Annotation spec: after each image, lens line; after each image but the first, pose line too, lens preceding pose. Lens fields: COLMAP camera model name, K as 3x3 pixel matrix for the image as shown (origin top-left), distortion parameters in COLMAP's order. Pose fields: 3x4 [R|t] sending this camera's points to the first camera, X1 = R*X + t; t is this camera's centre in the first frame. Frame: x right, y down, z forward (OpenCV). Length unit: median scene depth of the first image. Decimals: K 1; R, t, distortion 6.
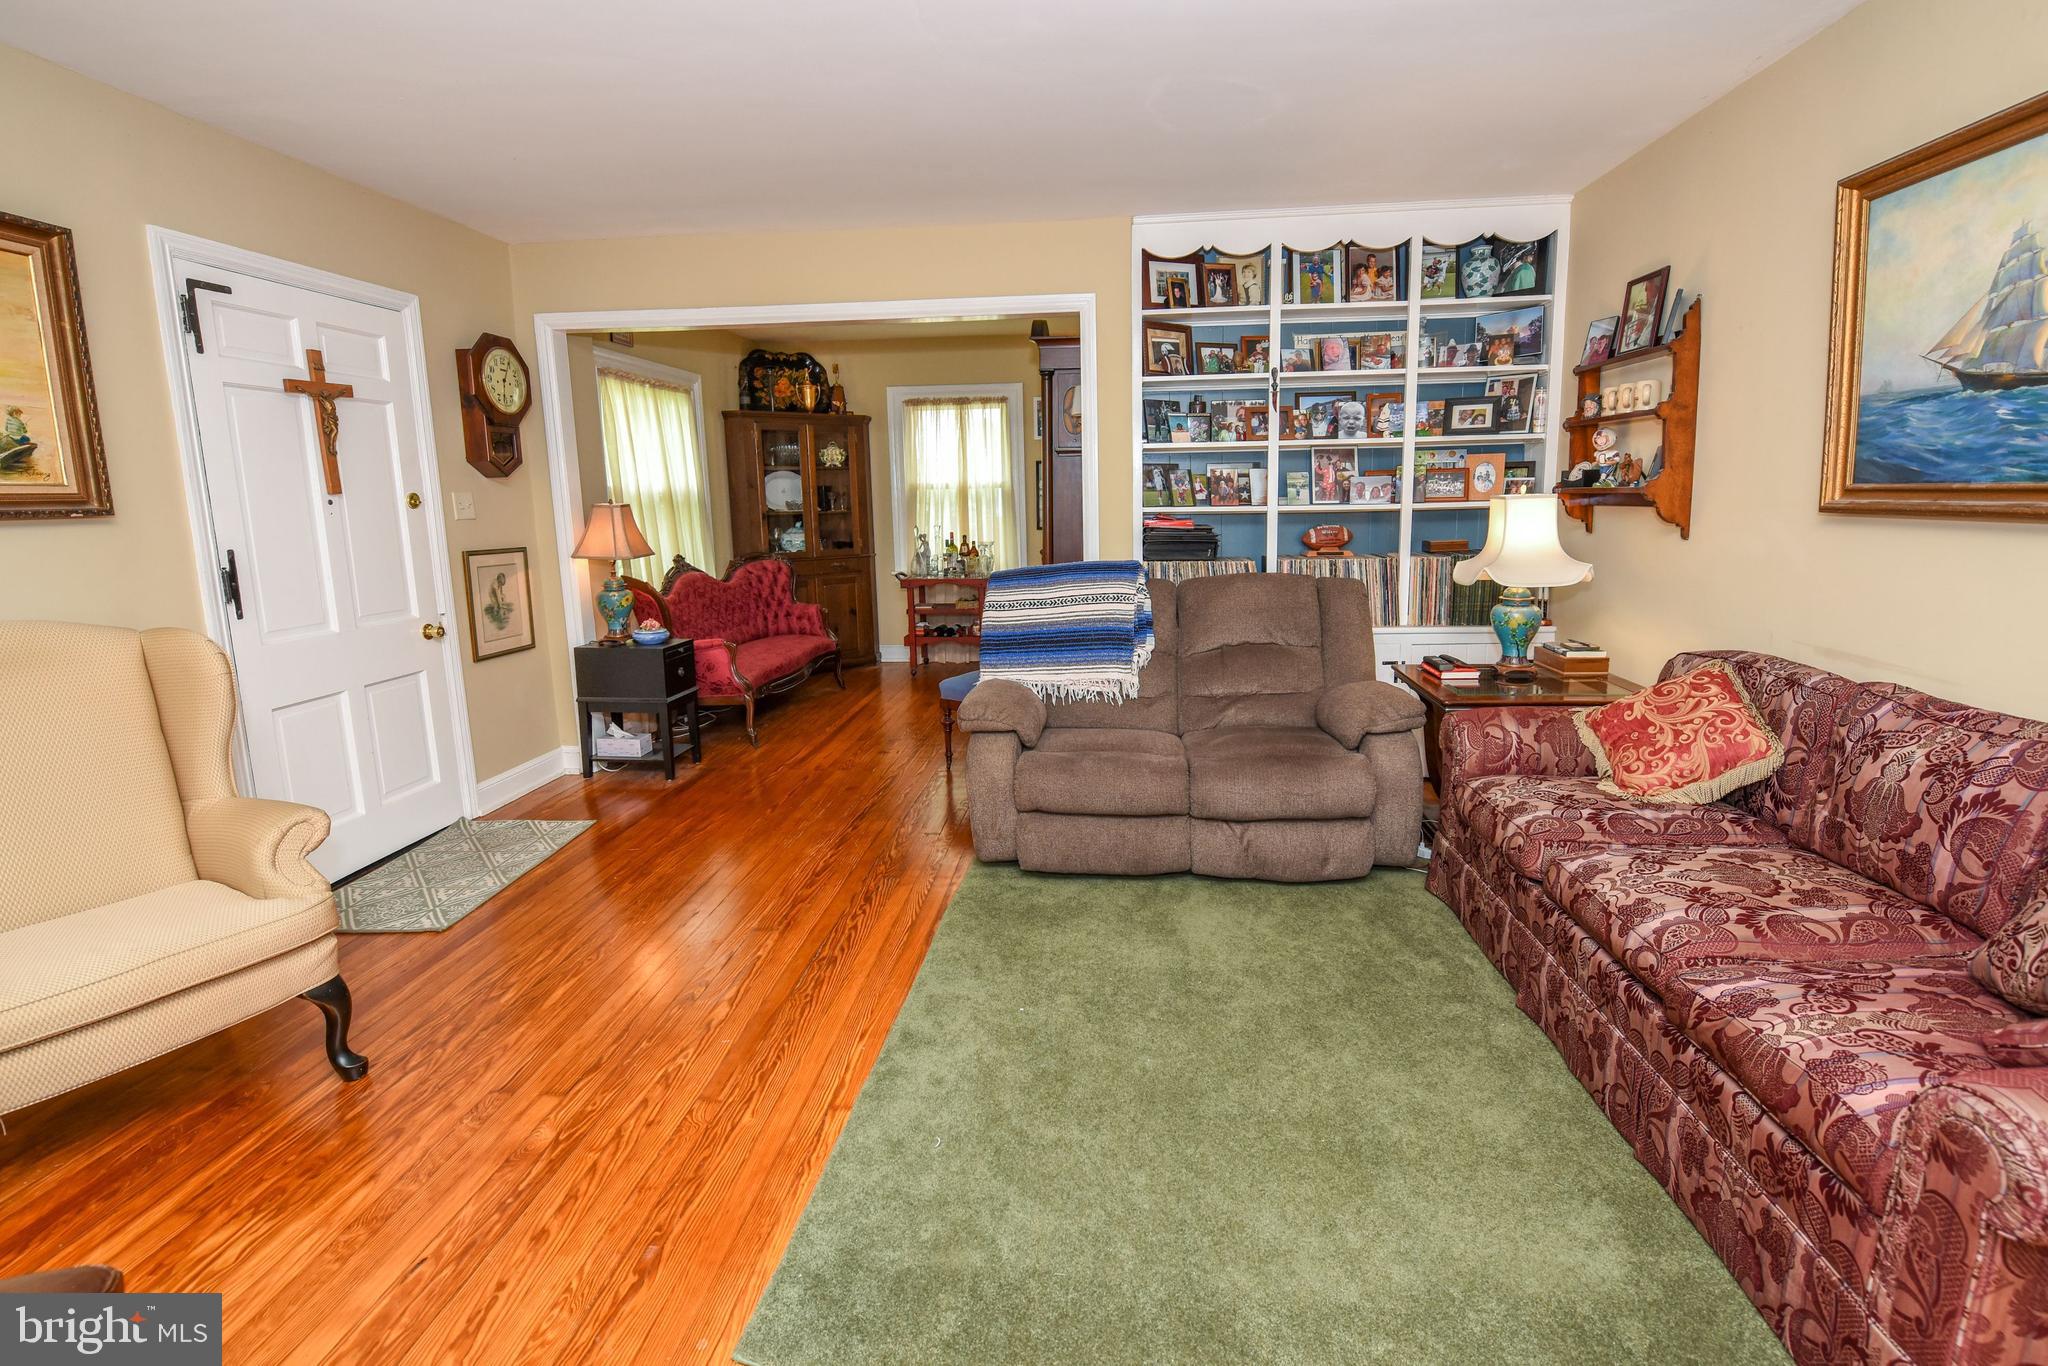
lens RADIAL K [[885.5, 0, 1024.5], [0, 885.5, 639.5], [0, 0, 1]] dist [-0.026972, -0.000237]
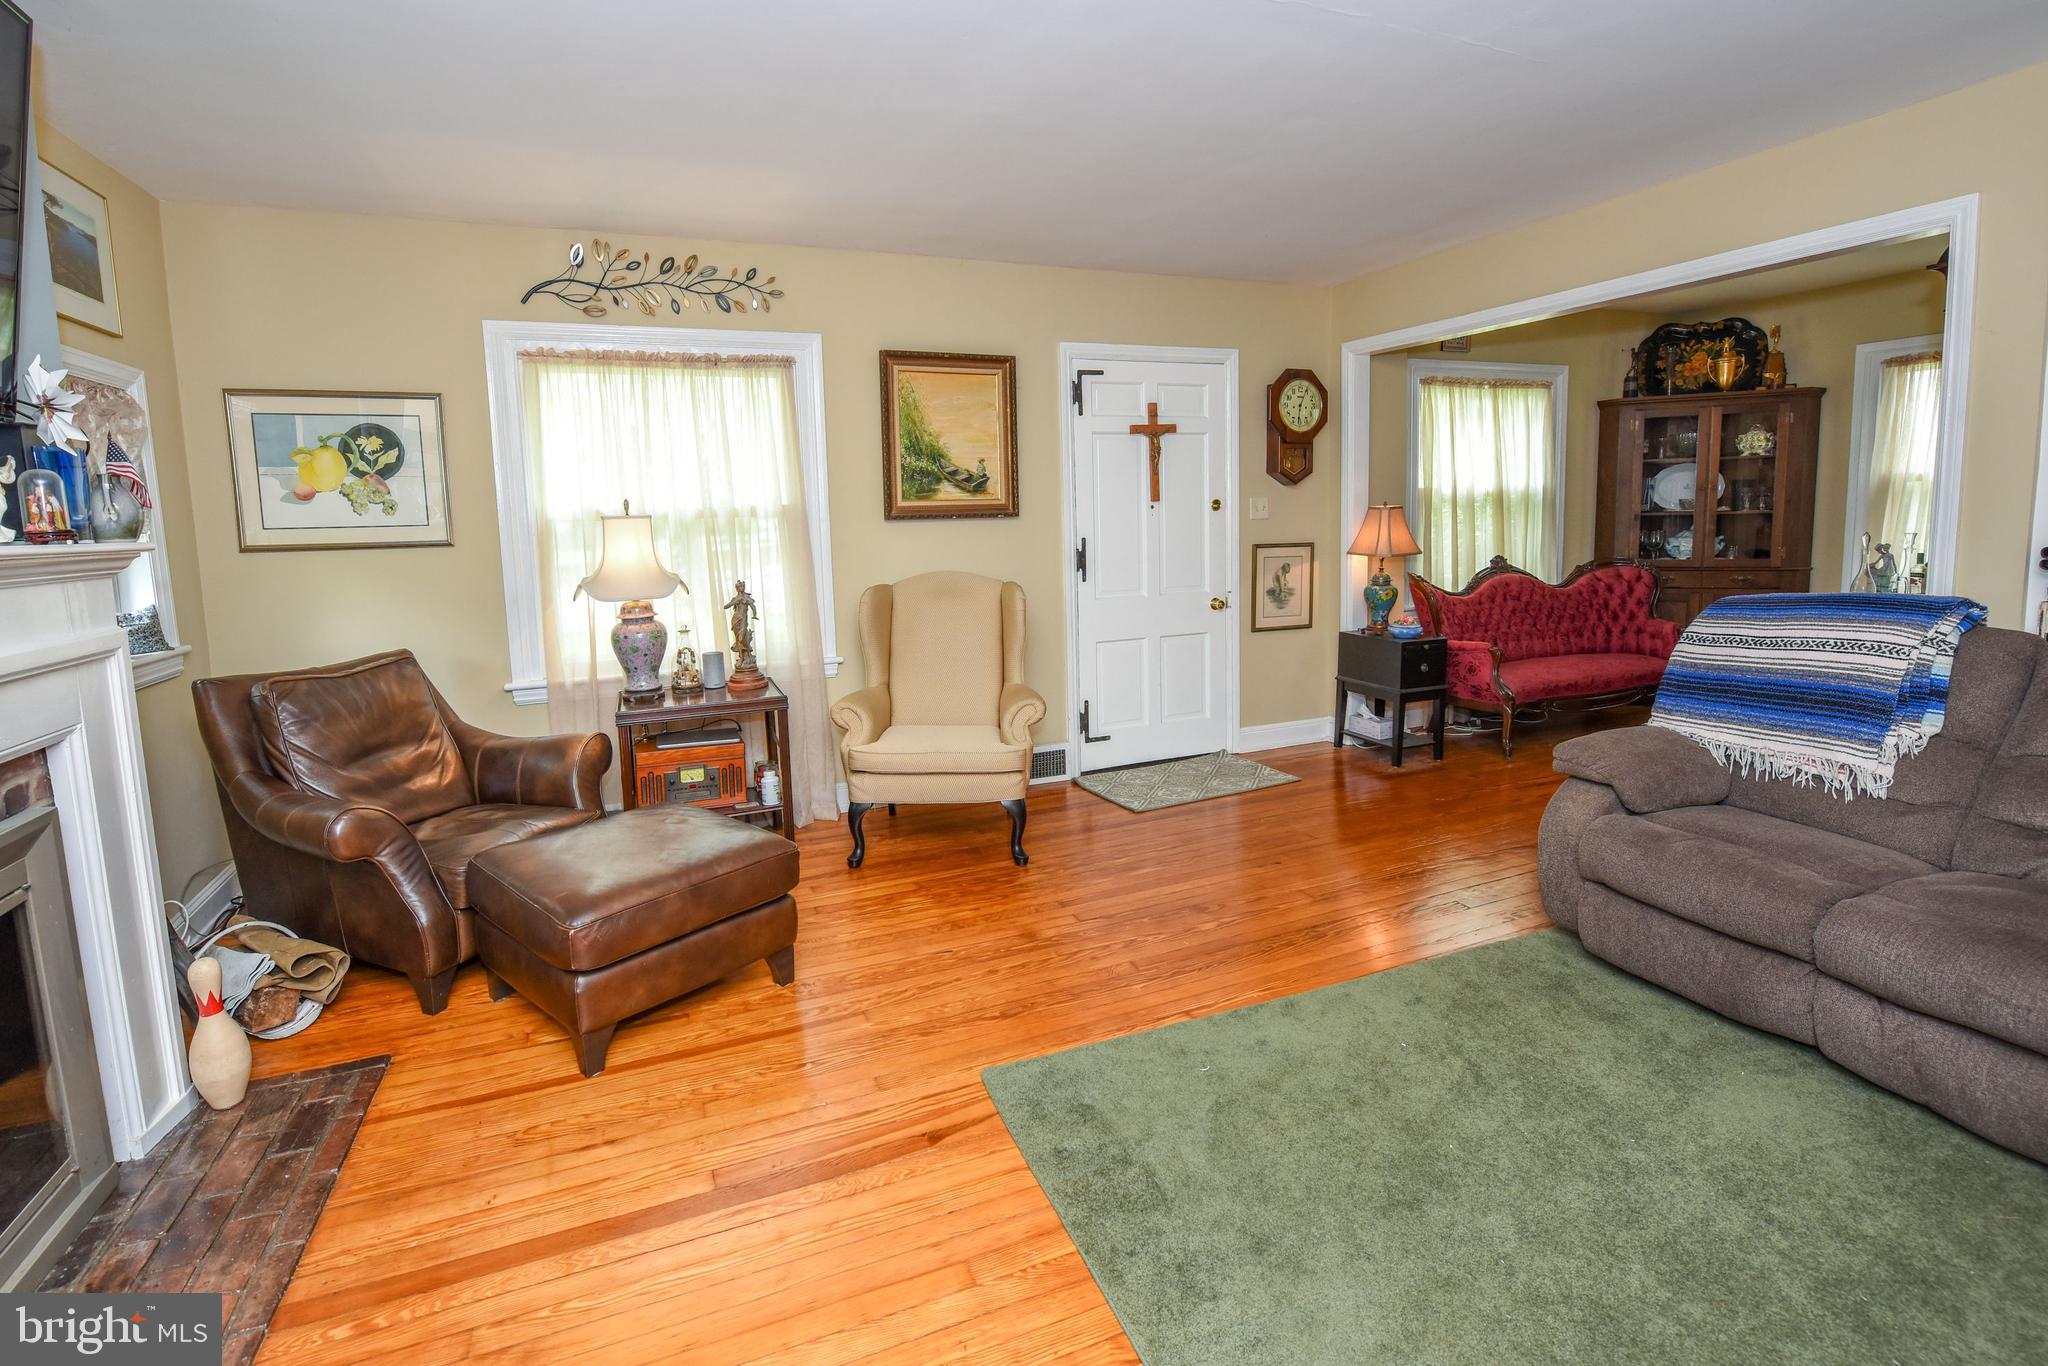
lens RADIAL K [[911.2, 0, 1019.8], [0, 911.2, 628.2], [0, 0, 1]] dist [-0.022433, -0.000214]
pose [[0.463576, 0.114867, -0.878580, 0.383993], [-0.121601, 0.990427, 0.065328, -0.025490], [0.877674, 0.076552, 0.473106, 0.088311]]
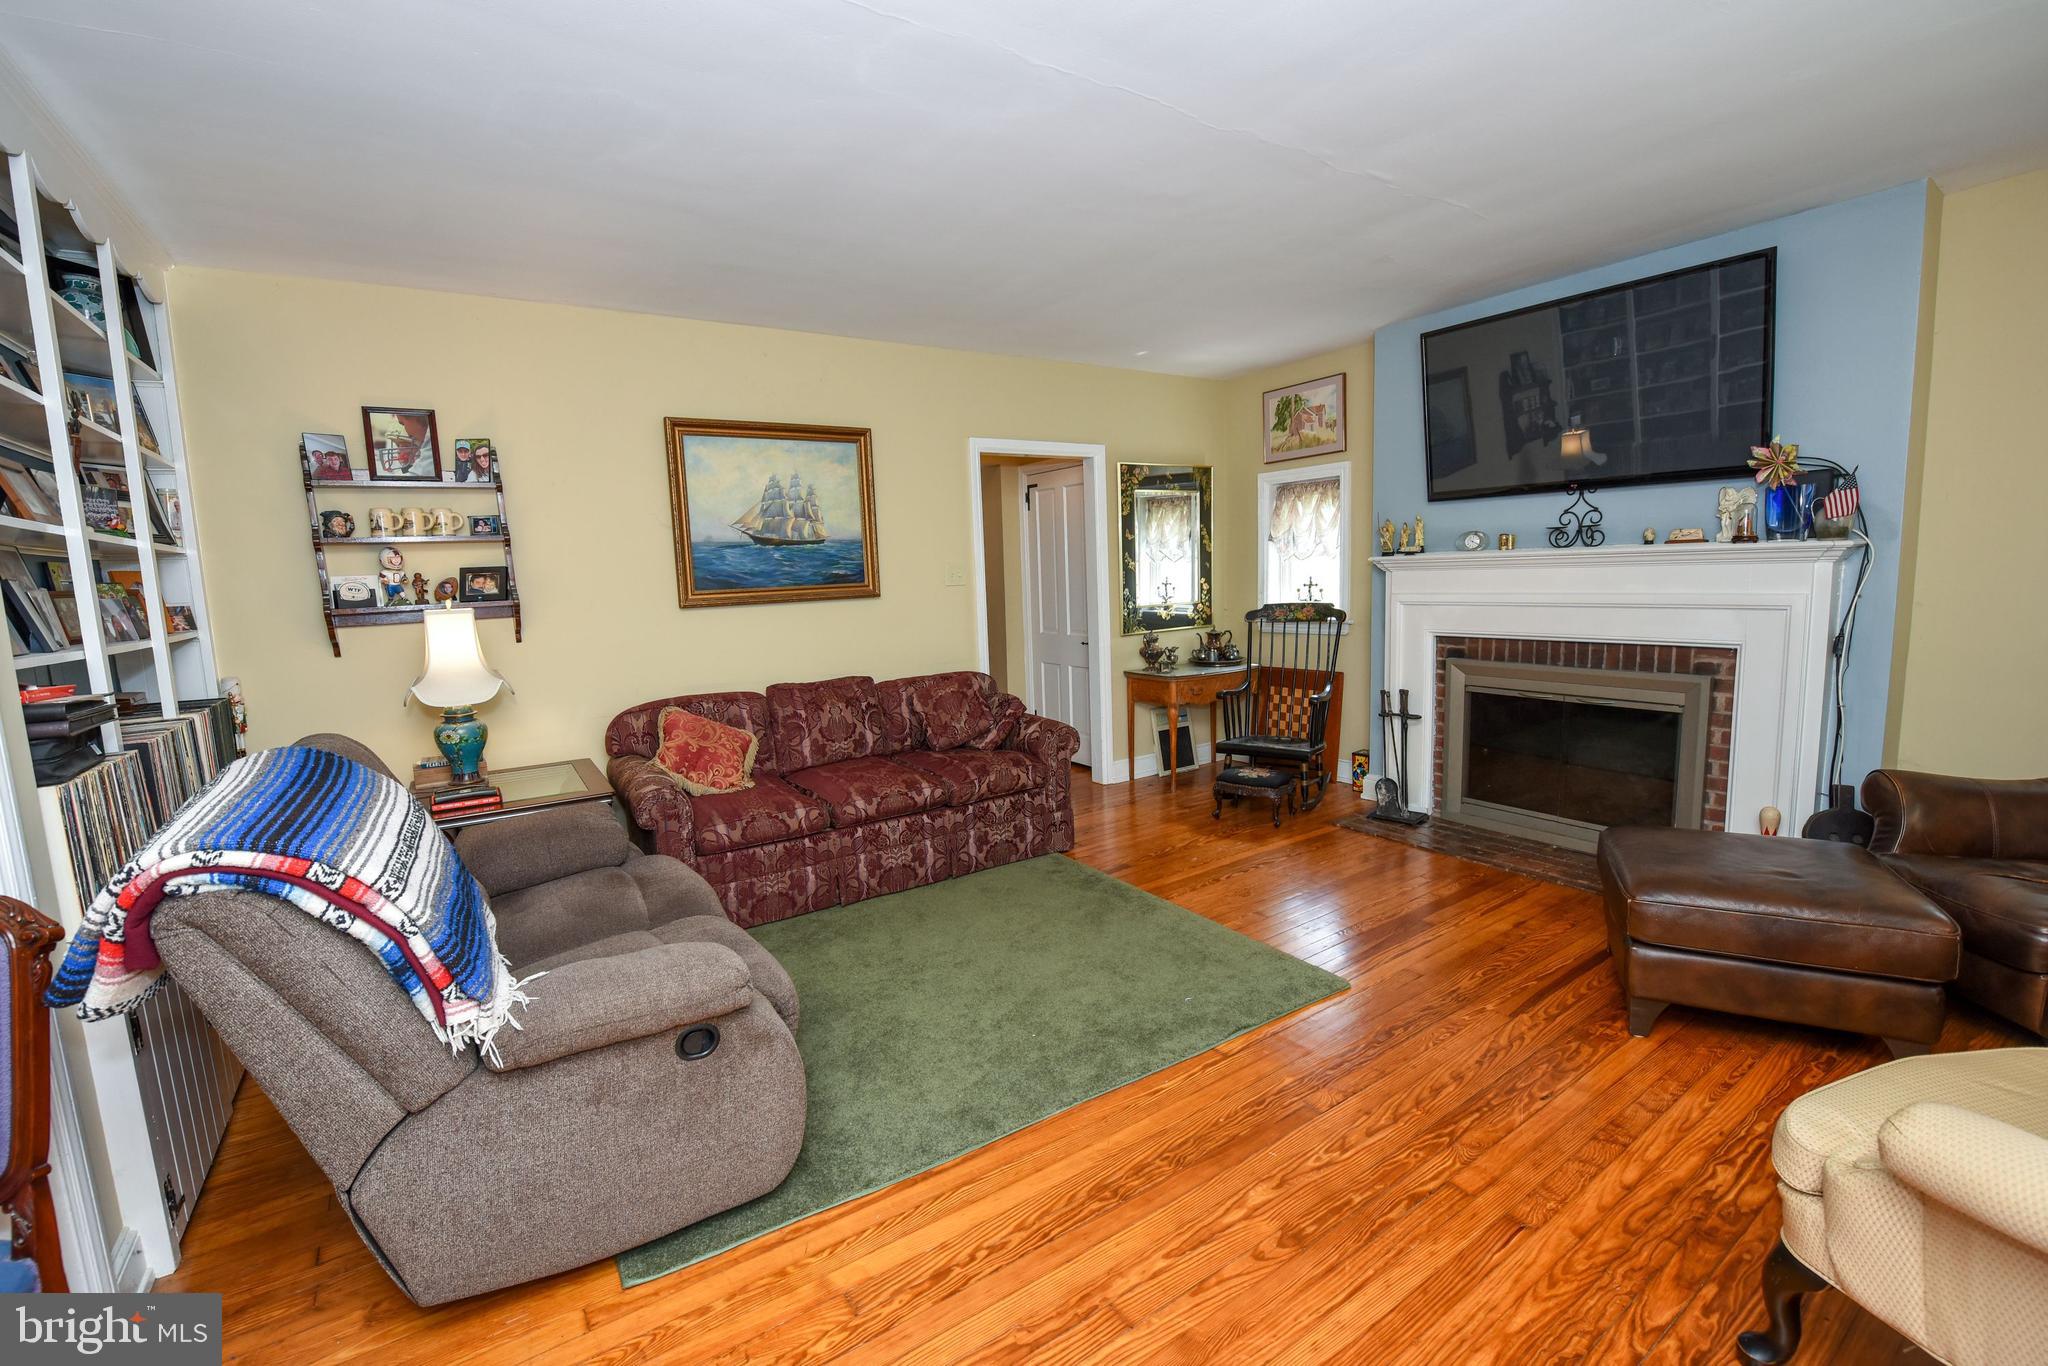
lens RADIAL K [[851.1, 0, 1014.5], [0, 851.1, 675.7], [0, 0, 1]] dist [-0.026377, -0.000154]
pose [[-0.621287, -0.046307, 0.782214, -0.506344], [0.177294, 0.964057, 0.197891, -0.146901], [-0.763262, 0.261629, -0.590746, 0.964021]]
